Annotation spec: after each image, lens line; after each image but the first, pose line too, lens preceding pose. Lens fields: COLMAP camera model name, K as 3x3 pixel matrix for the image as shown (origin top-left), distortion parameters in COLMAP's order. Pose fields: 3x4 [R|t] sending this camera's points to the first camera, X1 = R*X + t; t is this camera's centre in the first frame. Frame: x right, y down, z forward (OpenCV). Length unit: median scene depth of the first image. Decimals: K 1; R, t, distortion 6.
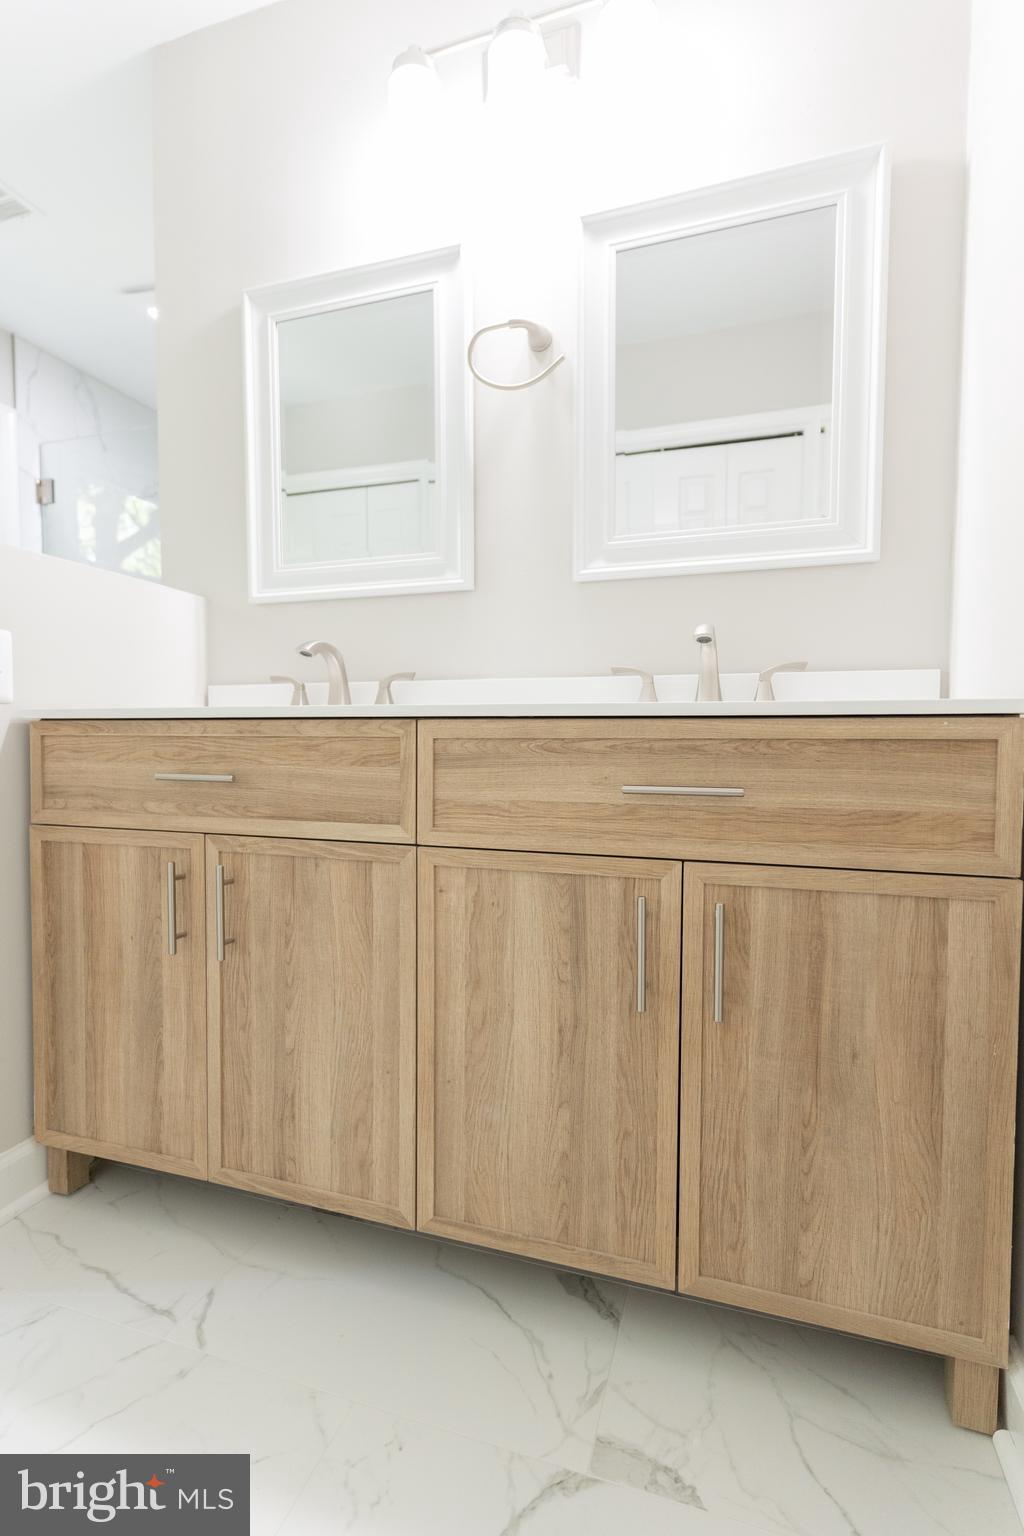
lens RADIAL K [[747.5, 0, 521.9], [0, 747.5, 765.0], [0, 0, 1]] dist [-0.024710, 0.014861]
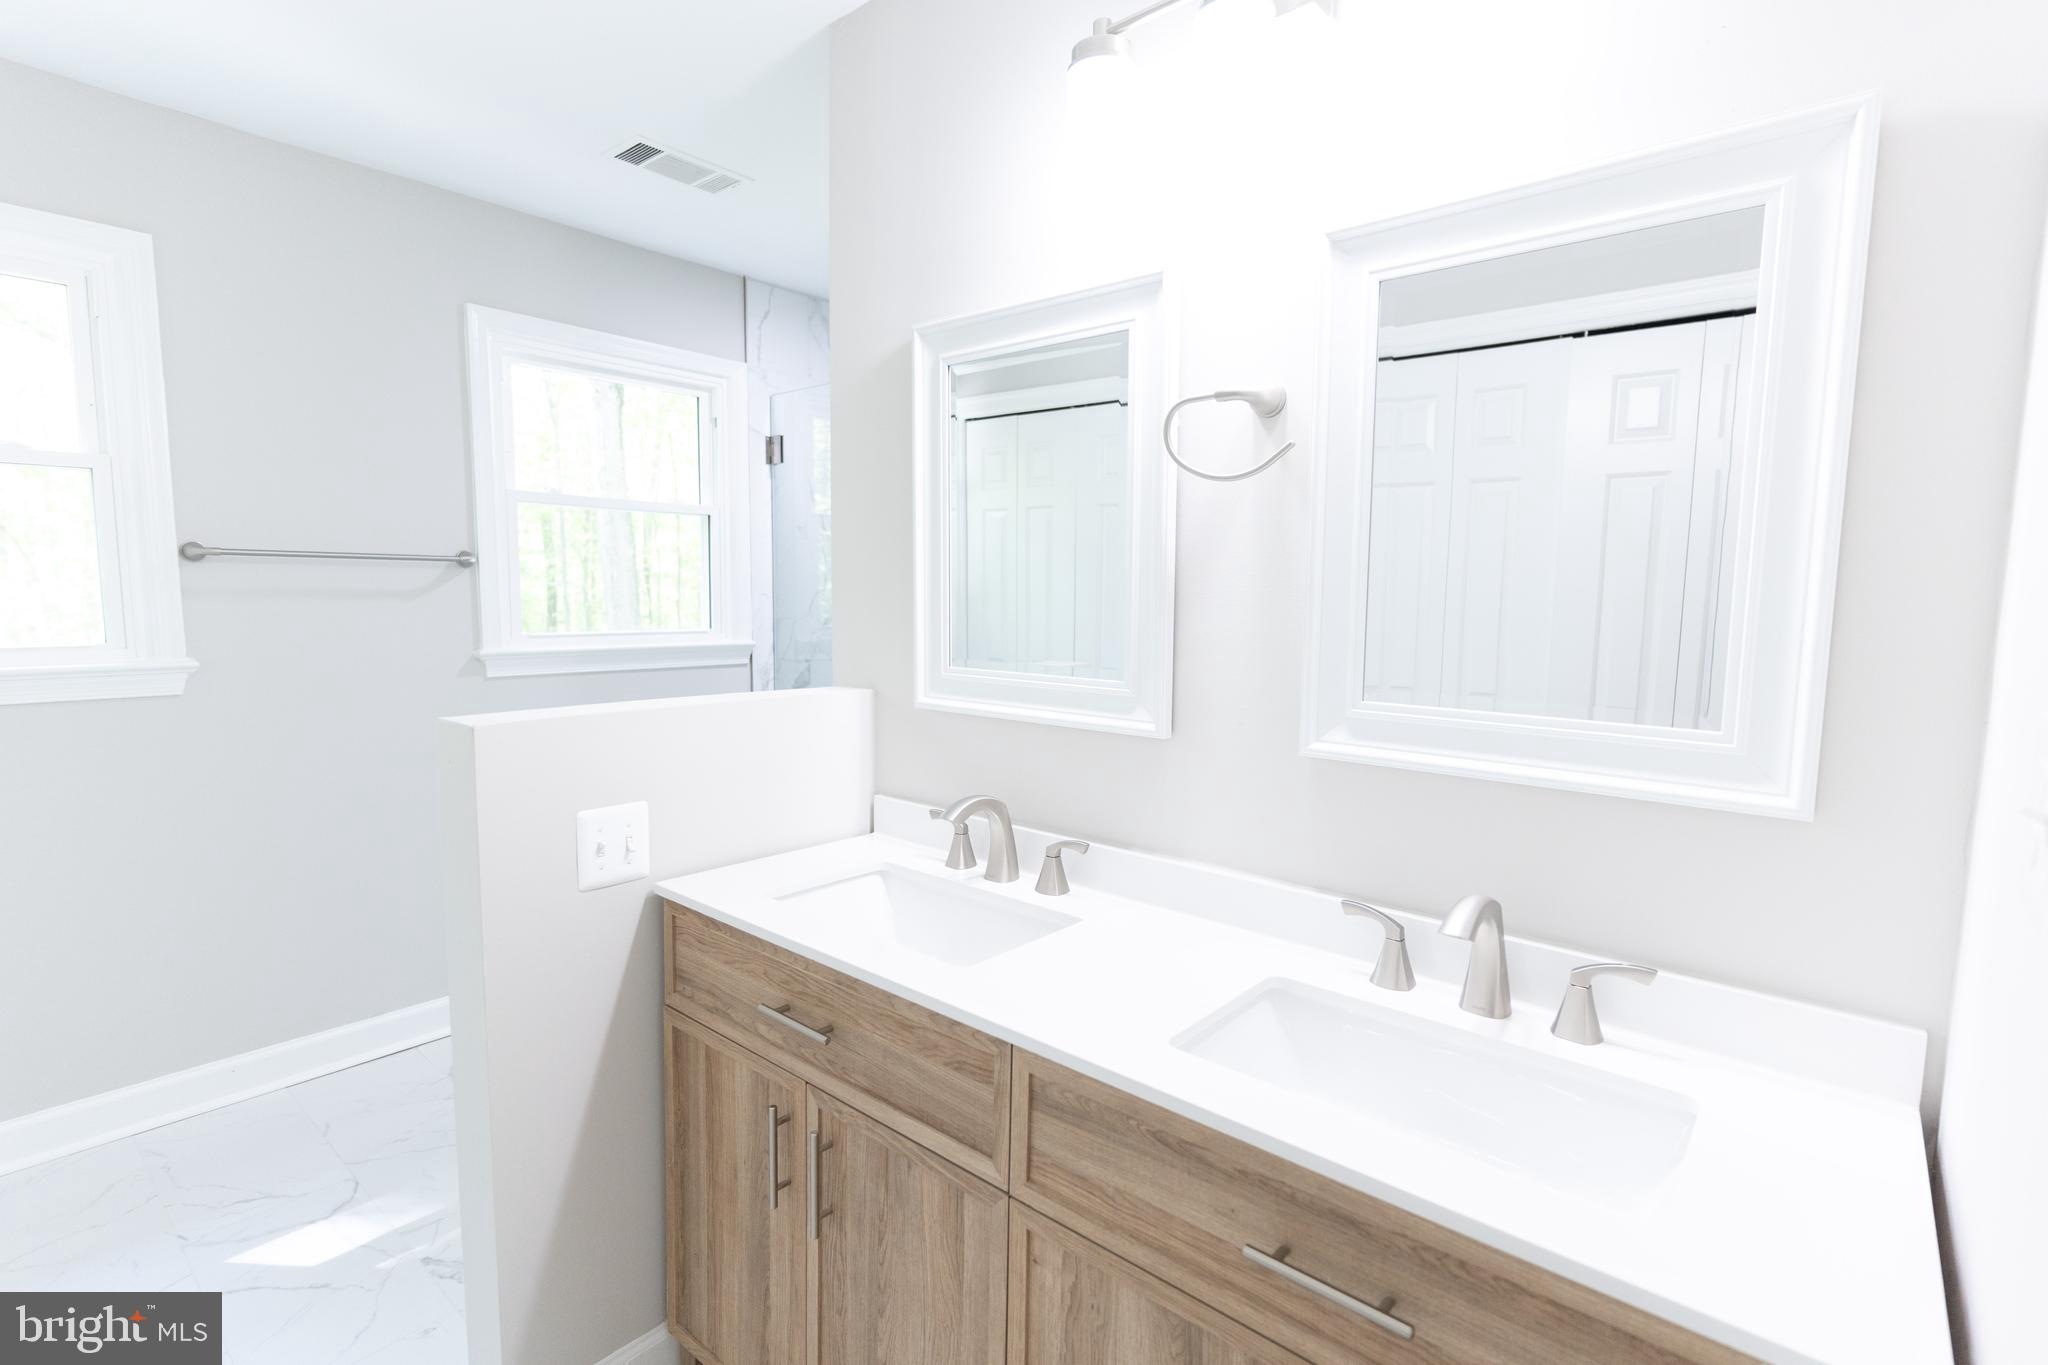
lens RADIAL K [[996.6, 0, 999.8], [0, 996.6, 662.8], [0, 0, 1]] dist [-0.024710, 0.014861]
pose [[0.913593, 0.043433, -0.404305, 0.217479], [-0.025847, 0.998471, 0.048857, -0.441783], [0.405809, -0.034186, 0.913319, 0.051797]]
